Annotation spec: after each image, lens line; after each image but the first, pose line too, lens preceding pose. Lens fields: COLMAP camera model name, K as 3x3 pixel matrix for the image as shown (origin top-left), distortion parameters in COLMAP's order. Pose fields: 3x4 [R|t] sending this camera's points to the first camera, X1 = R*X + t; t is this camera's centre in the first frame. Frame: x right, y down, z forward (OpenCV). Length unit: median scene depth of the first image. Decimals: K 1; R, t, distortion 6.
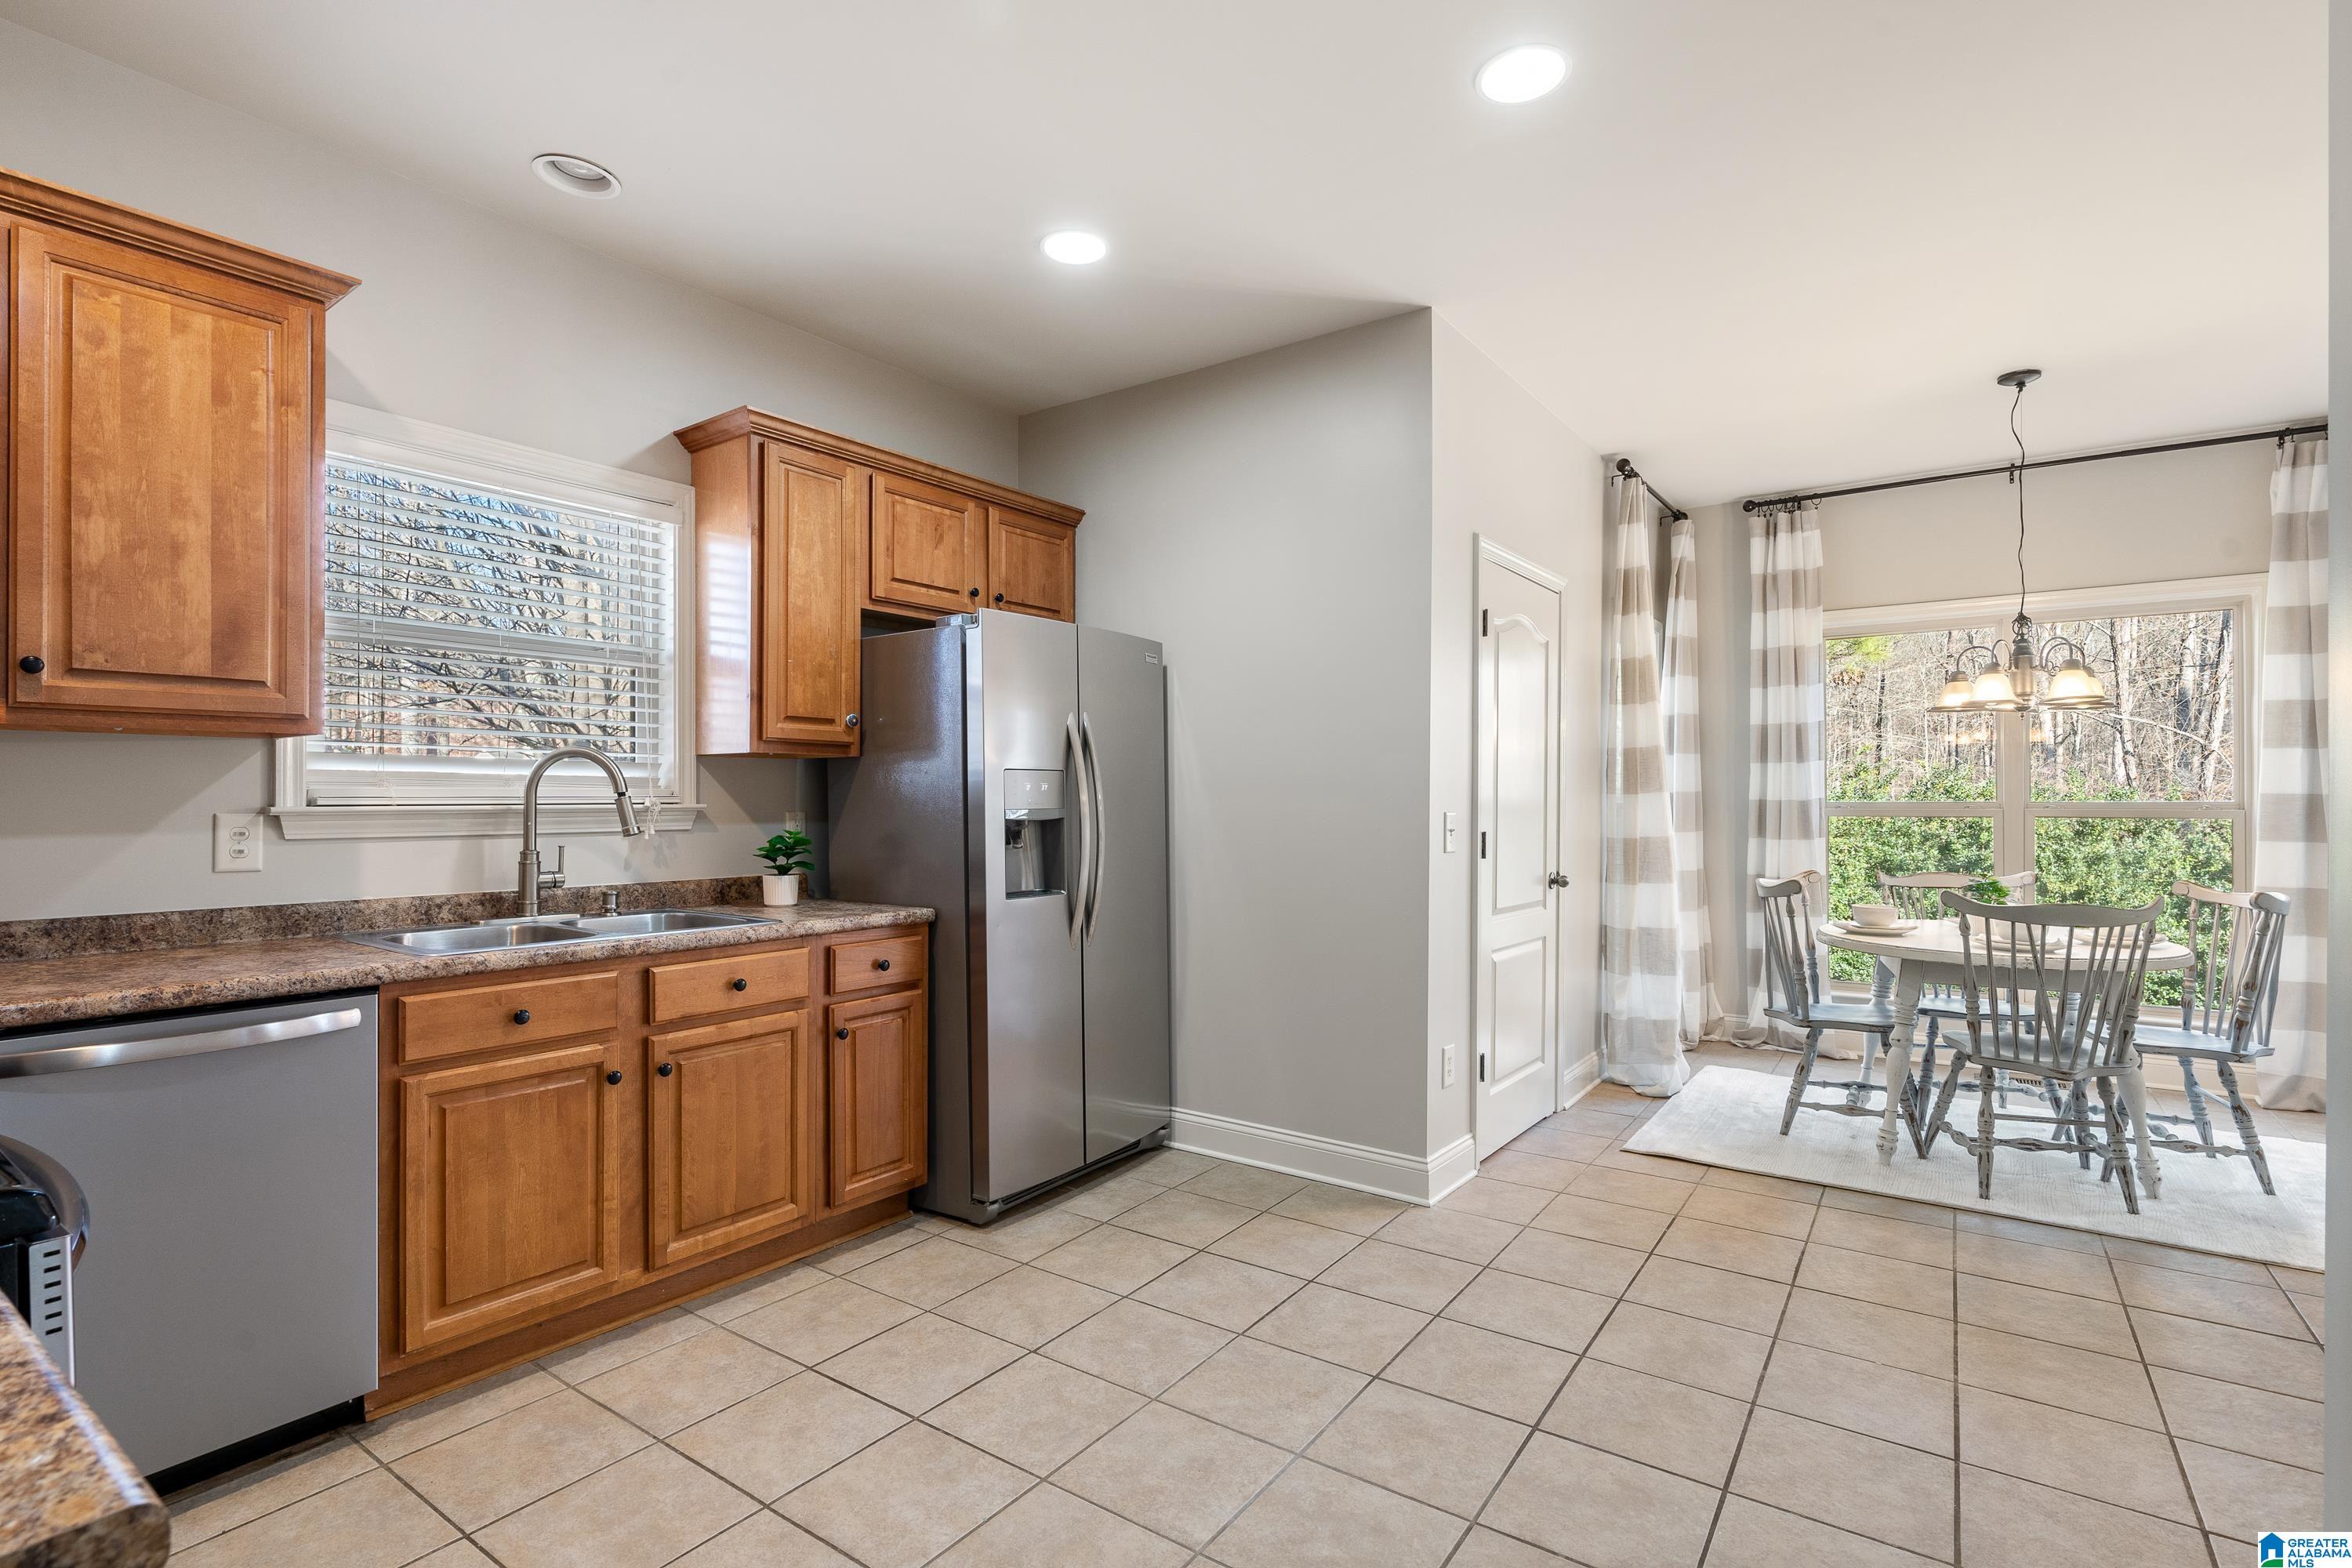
lens RADIAL K [[1114.8, 0, 1172.6], [0, 1114.8, 797.5], [0, 0, 1]] dist [-0.002695, -0.001128]
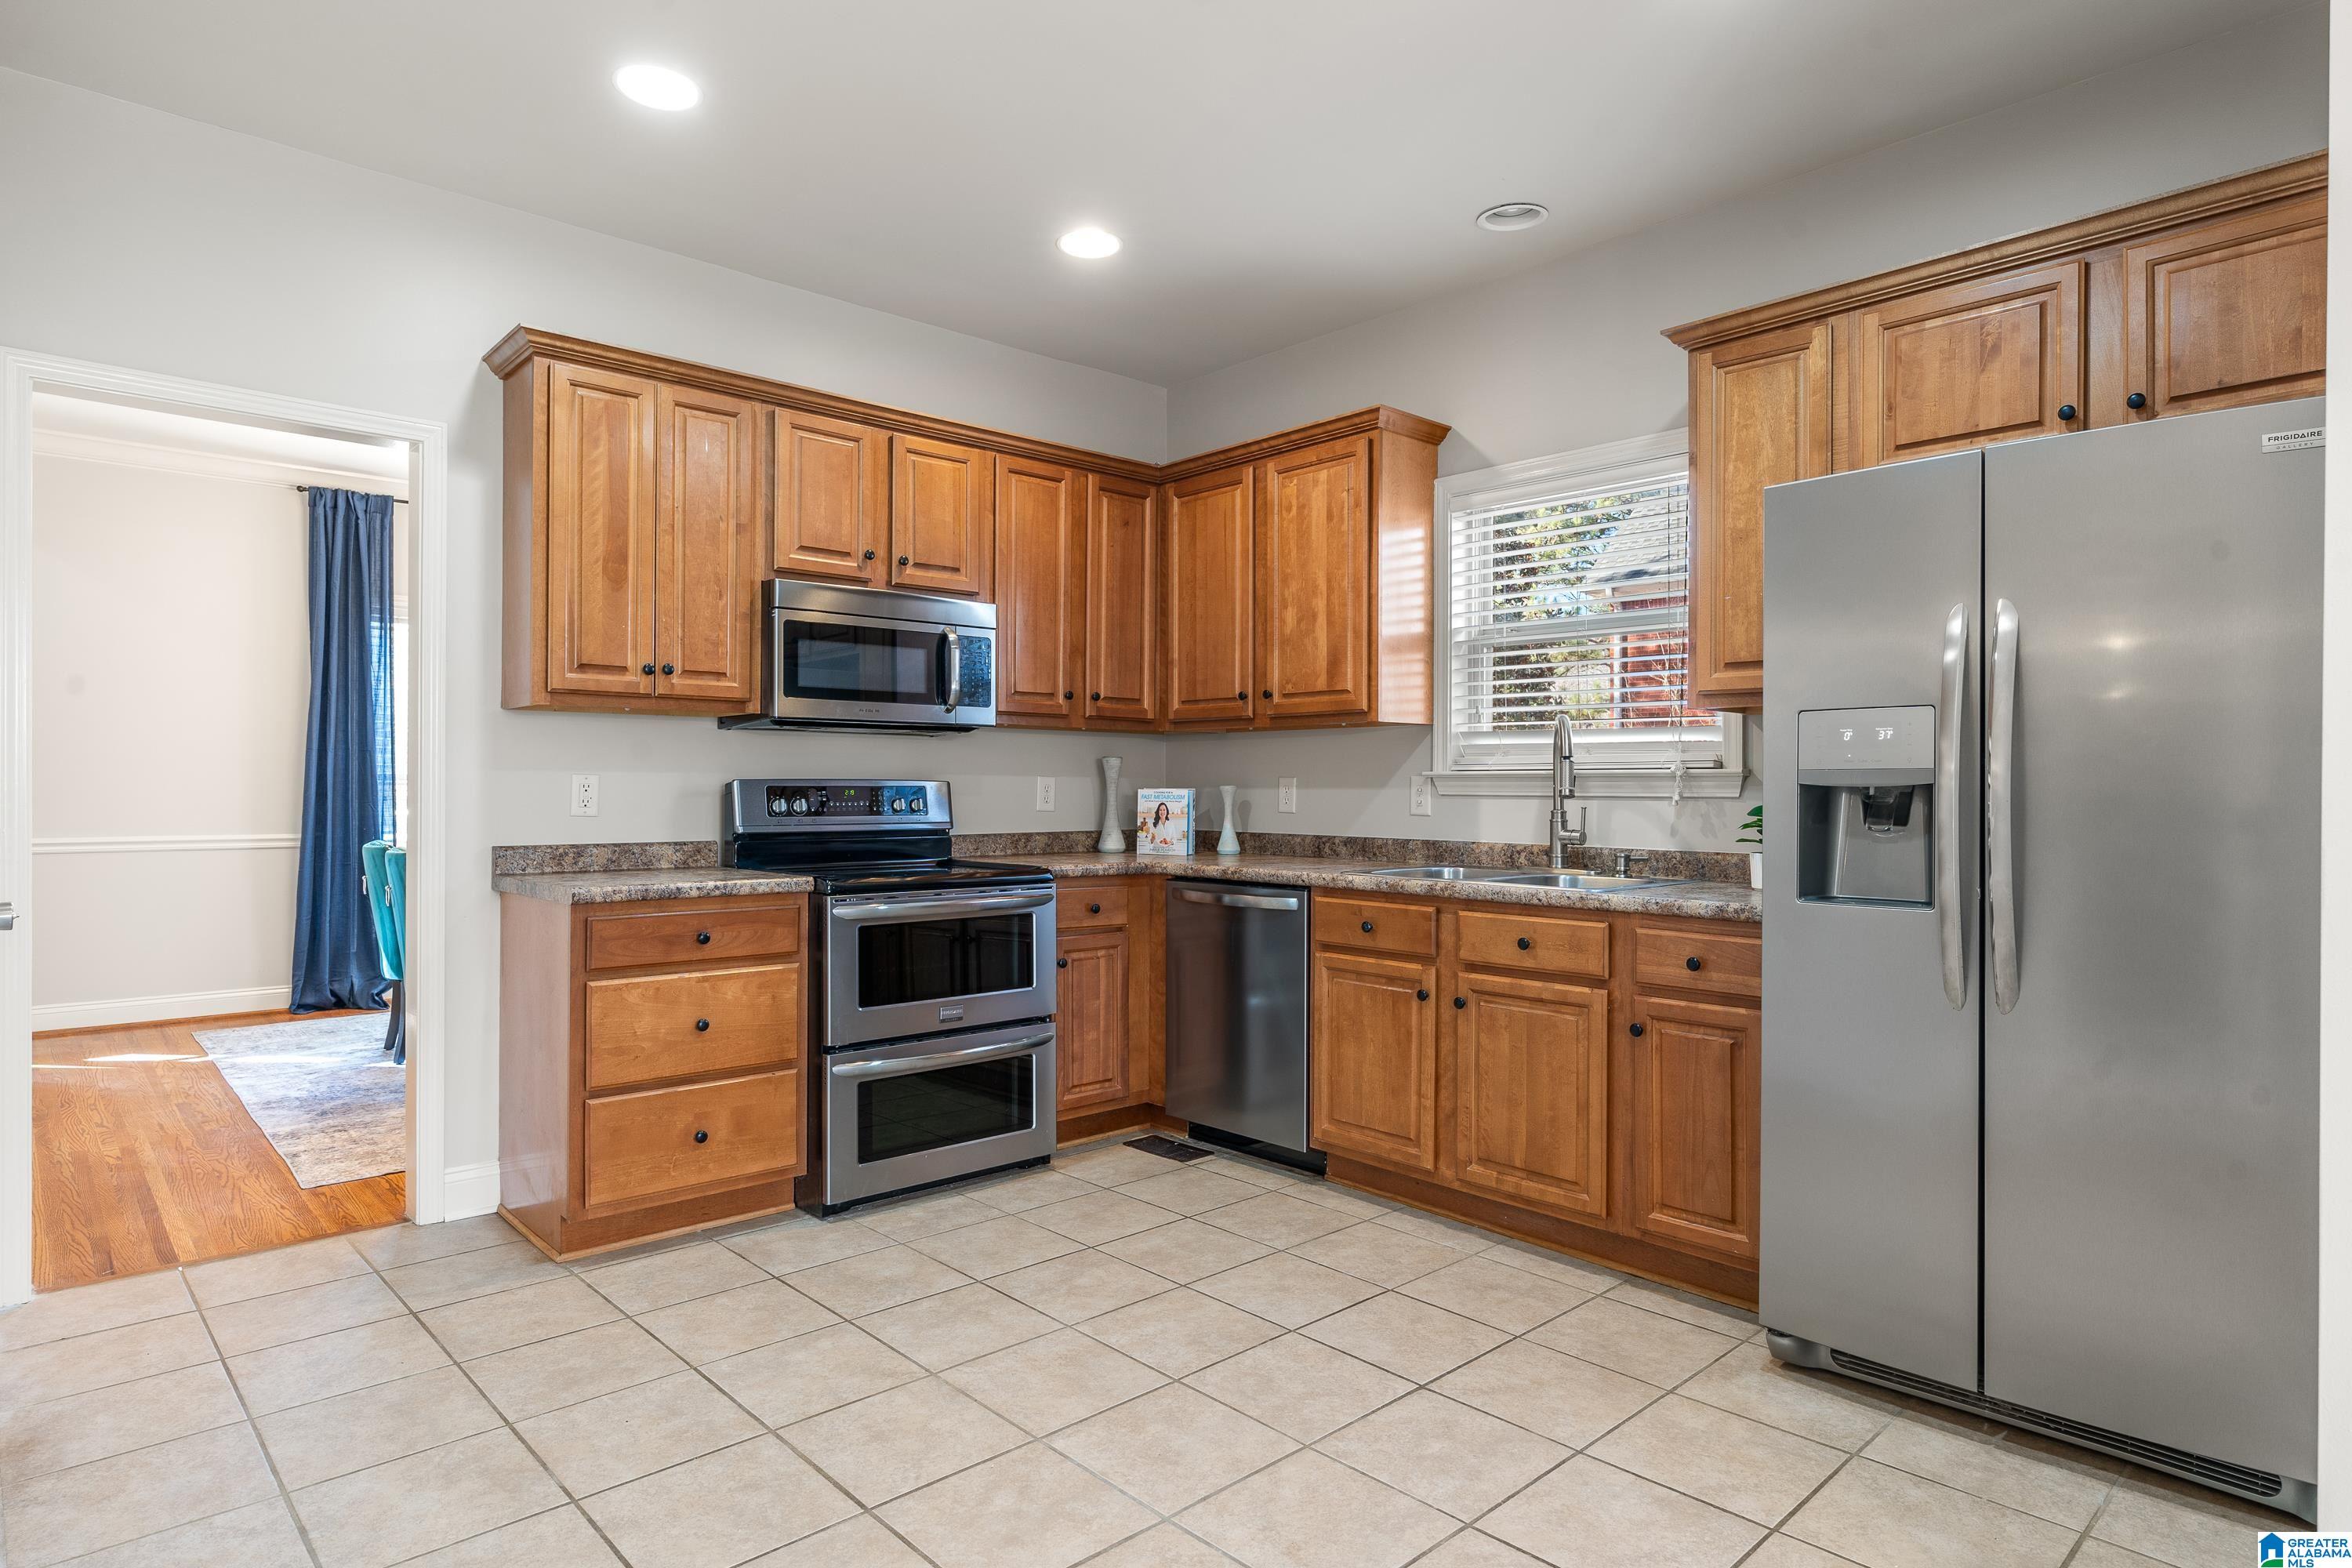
lens RADIAL K [[1307.8, 0, 1177.8], [0, 1307.8, 777.5], [0, 0, 1]] dist [-0.001649, -0.000087]
pose [[-0.200284, -0.006362, -0.979717, 0.765468], [-0.003145, 0.999978, -0.005850, 0.022692], [0.979733, 0.001909, -0.200300, 0.847925]]
